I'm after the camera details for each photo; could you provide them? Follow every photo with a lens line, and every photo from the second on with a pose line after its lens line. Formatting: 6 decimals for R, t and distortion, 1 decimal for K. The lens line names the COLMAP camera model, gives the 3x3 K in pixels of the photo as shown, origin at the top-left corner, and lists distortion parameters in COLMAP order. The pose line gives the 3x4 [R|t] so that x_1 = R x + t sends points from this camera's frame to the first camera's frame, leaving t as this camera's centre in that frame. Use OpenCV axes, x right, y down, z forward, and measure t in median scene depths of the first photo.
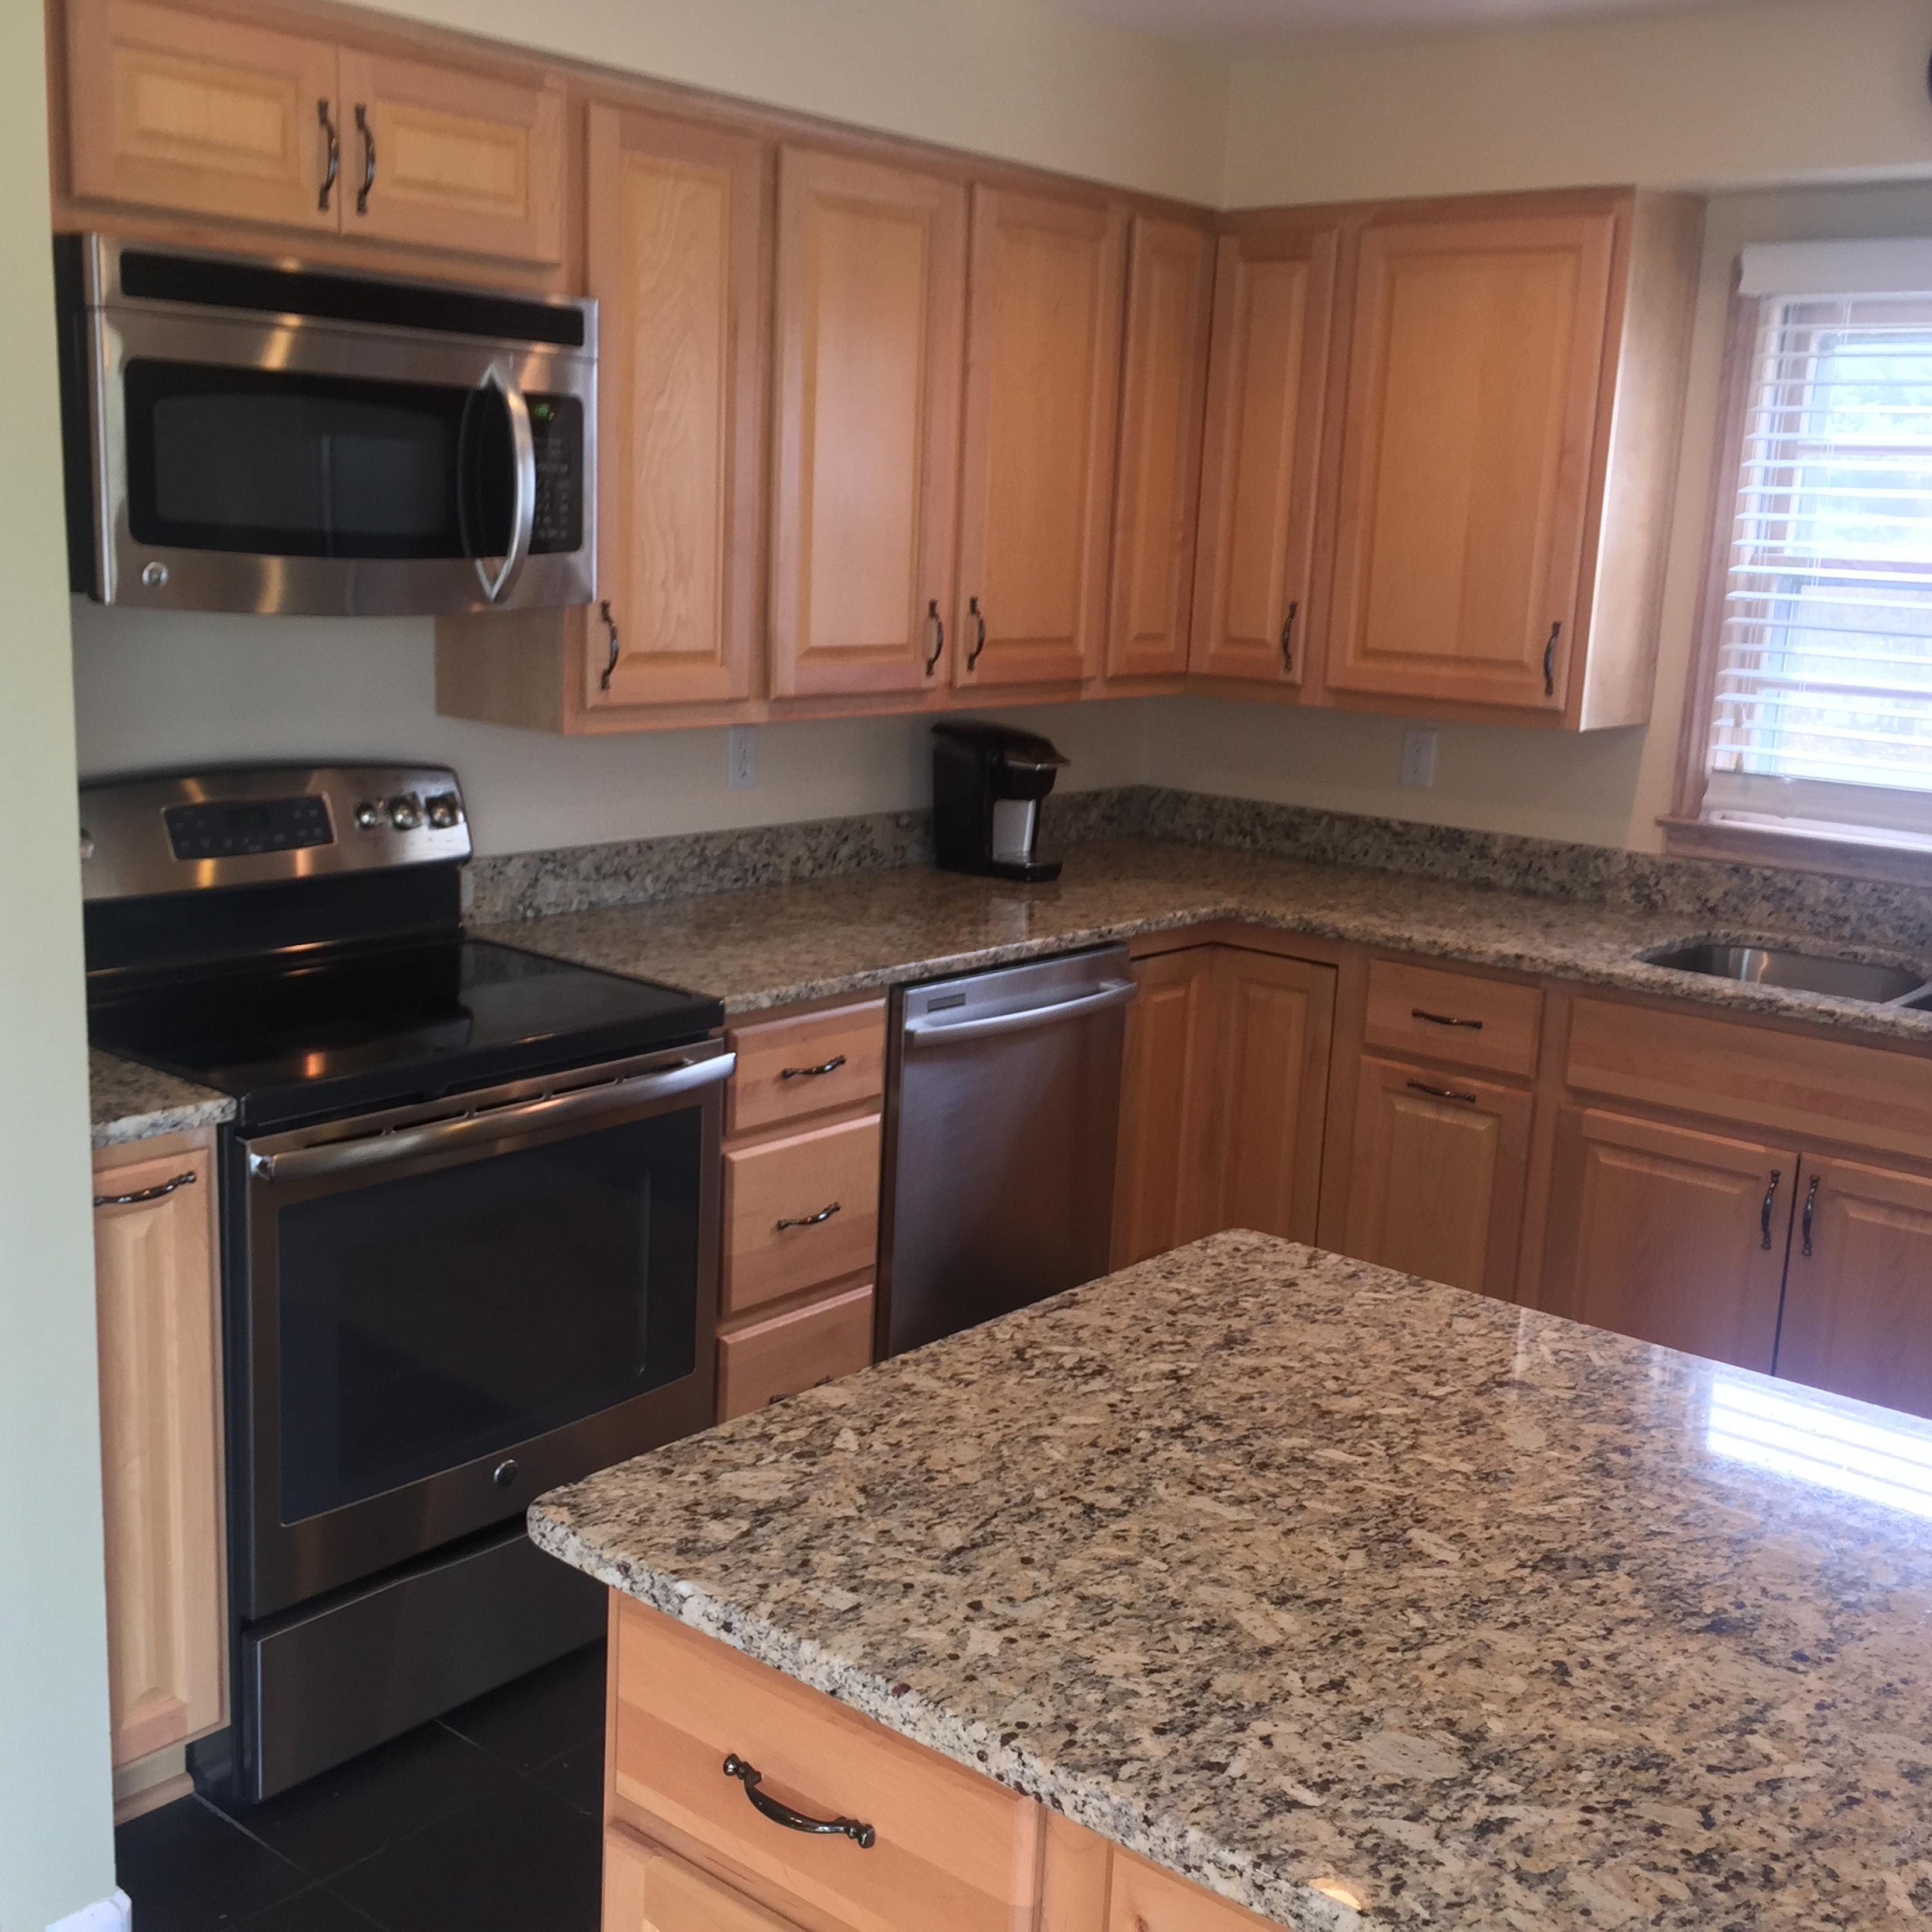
lens RADIAL K [[2219.9, 0, 954.6], [0, 2219.9, 951.9], [0, 0, 1]] dist [0.051198, 0.000000]
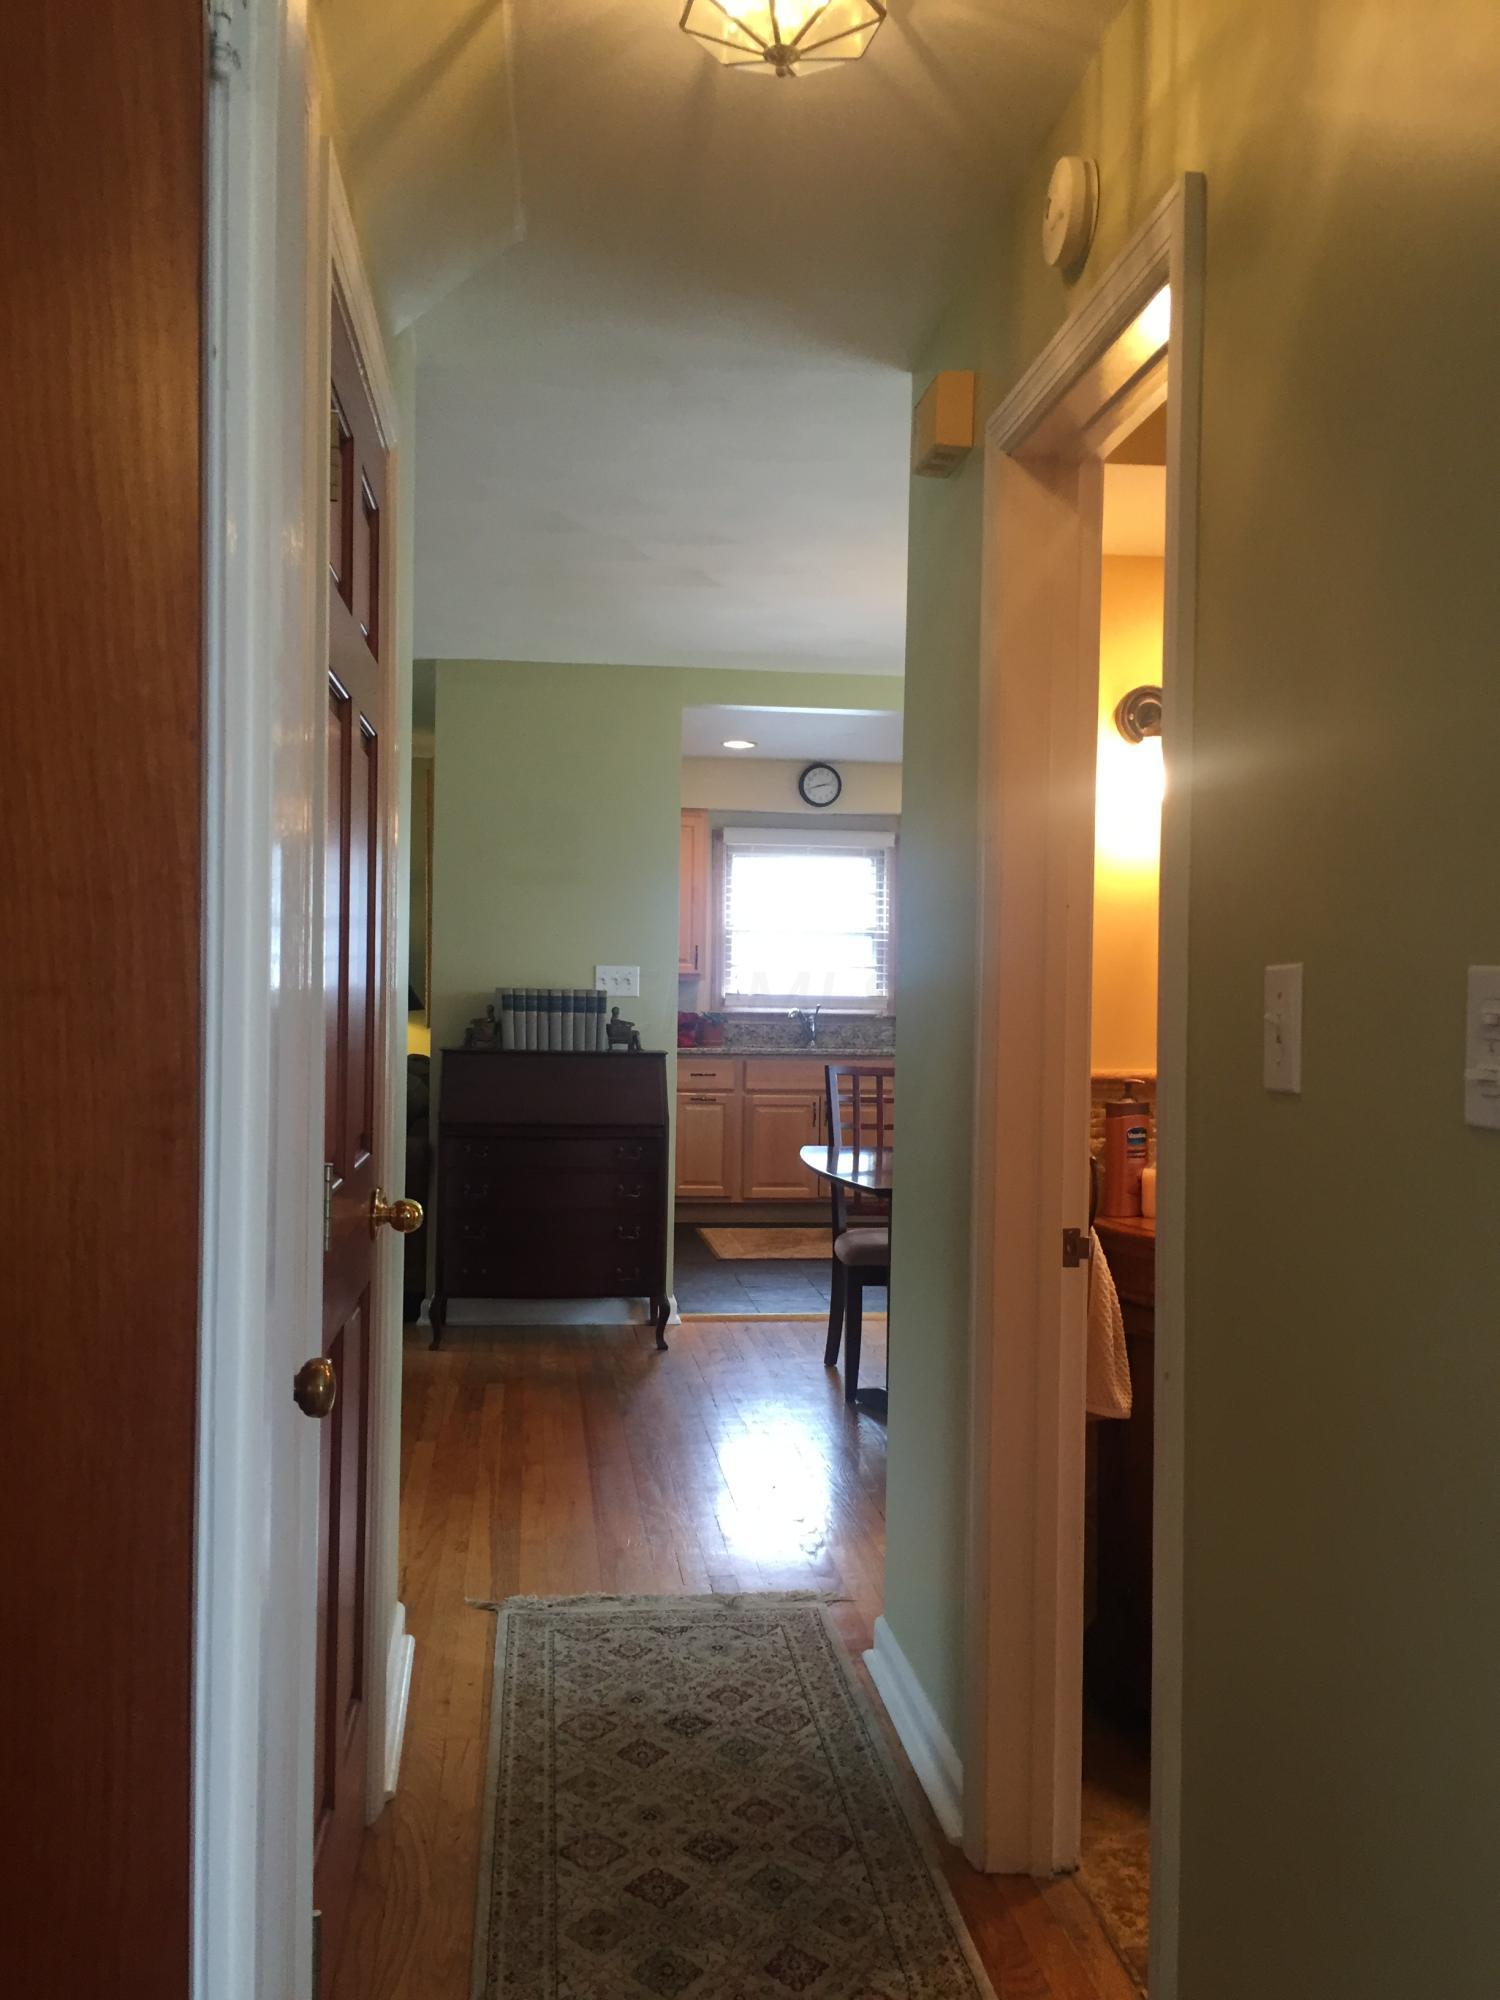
lens RADIAL K [[1724.2, 0, 755.0], [0, 1724.2, 987.3], [0, 0, 1]] dist [0.085896, -0.126409]
pose [[0.678299, -0.038960, 0.733753, -1.673892], [0.160148, 0.982425, -0.095881, 0.173696], [-0.717122, 0.182545, 0.672617, -0.739264]]
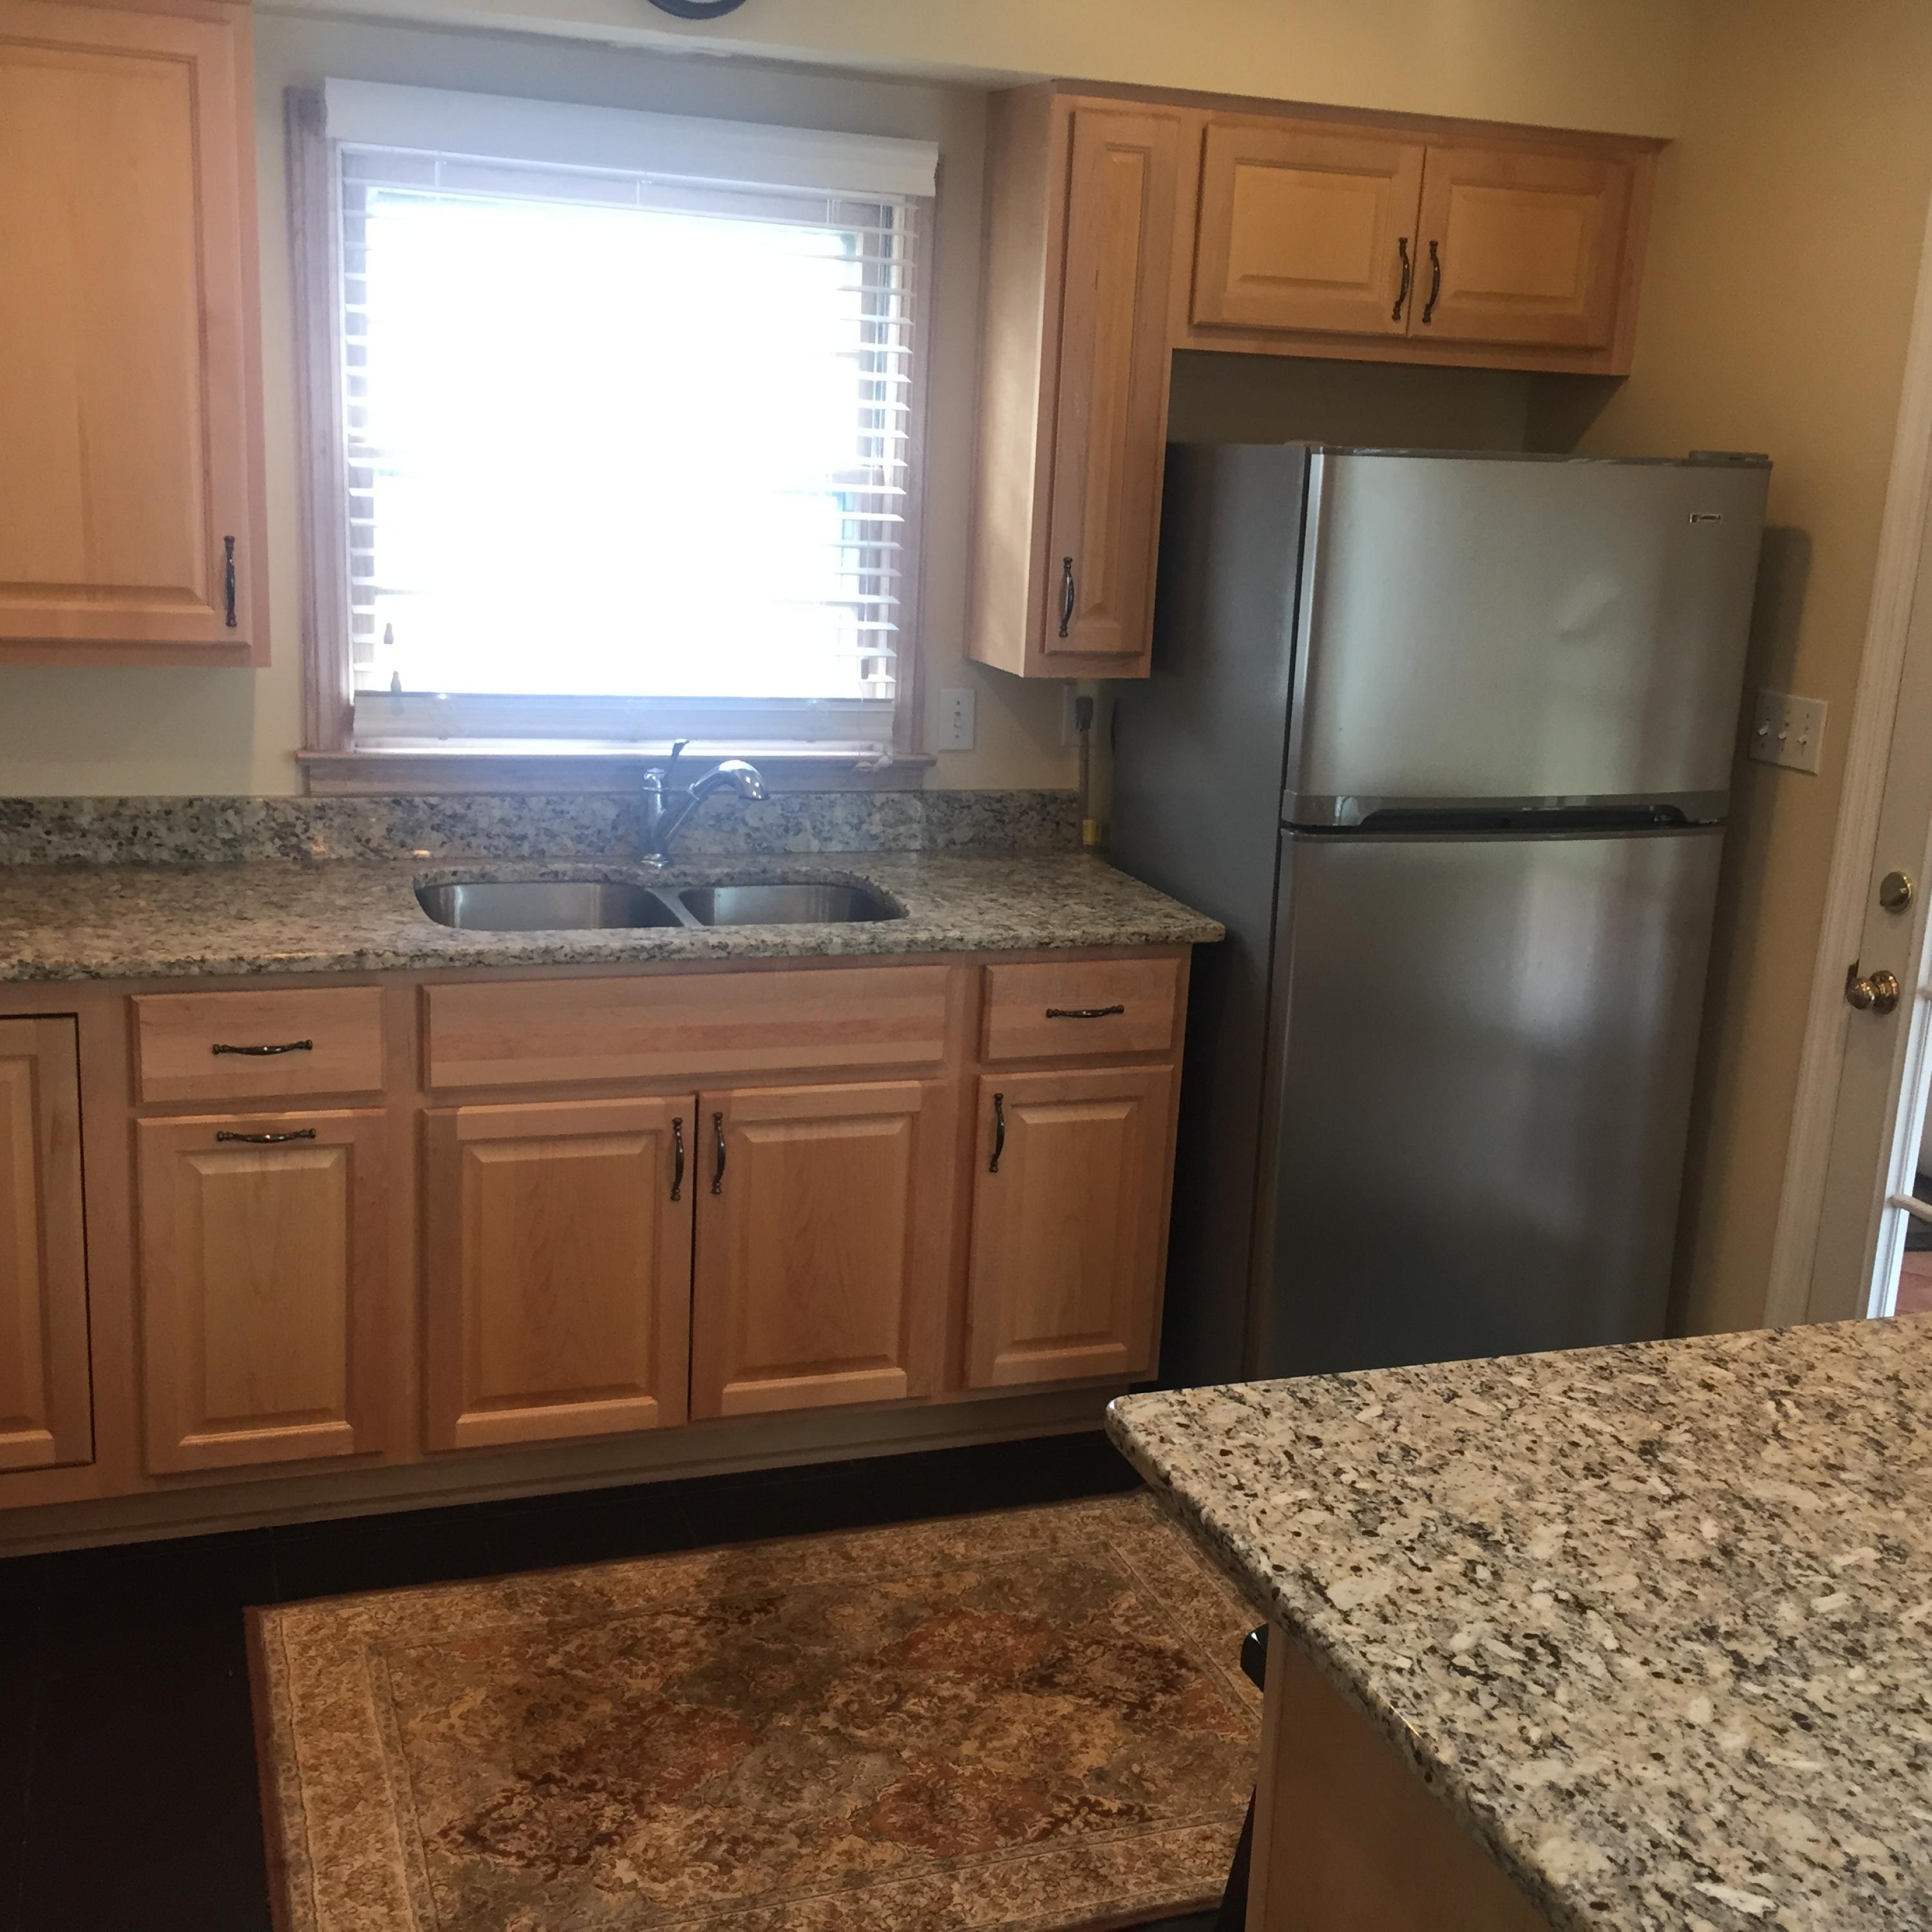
lens RADIAL K [[2219.9, 0, 976.0], [0, 2219.9, 964.2], [0, 0, 1]] dist [0.051198, 0.000000]
pose [[0.504359, -0.221514, 0.834598, -0.366862], [0.138926, 0.974761, 0.174761, -0.121521], [-0.852245, 0.027805, 0.522404, 0.423095]]
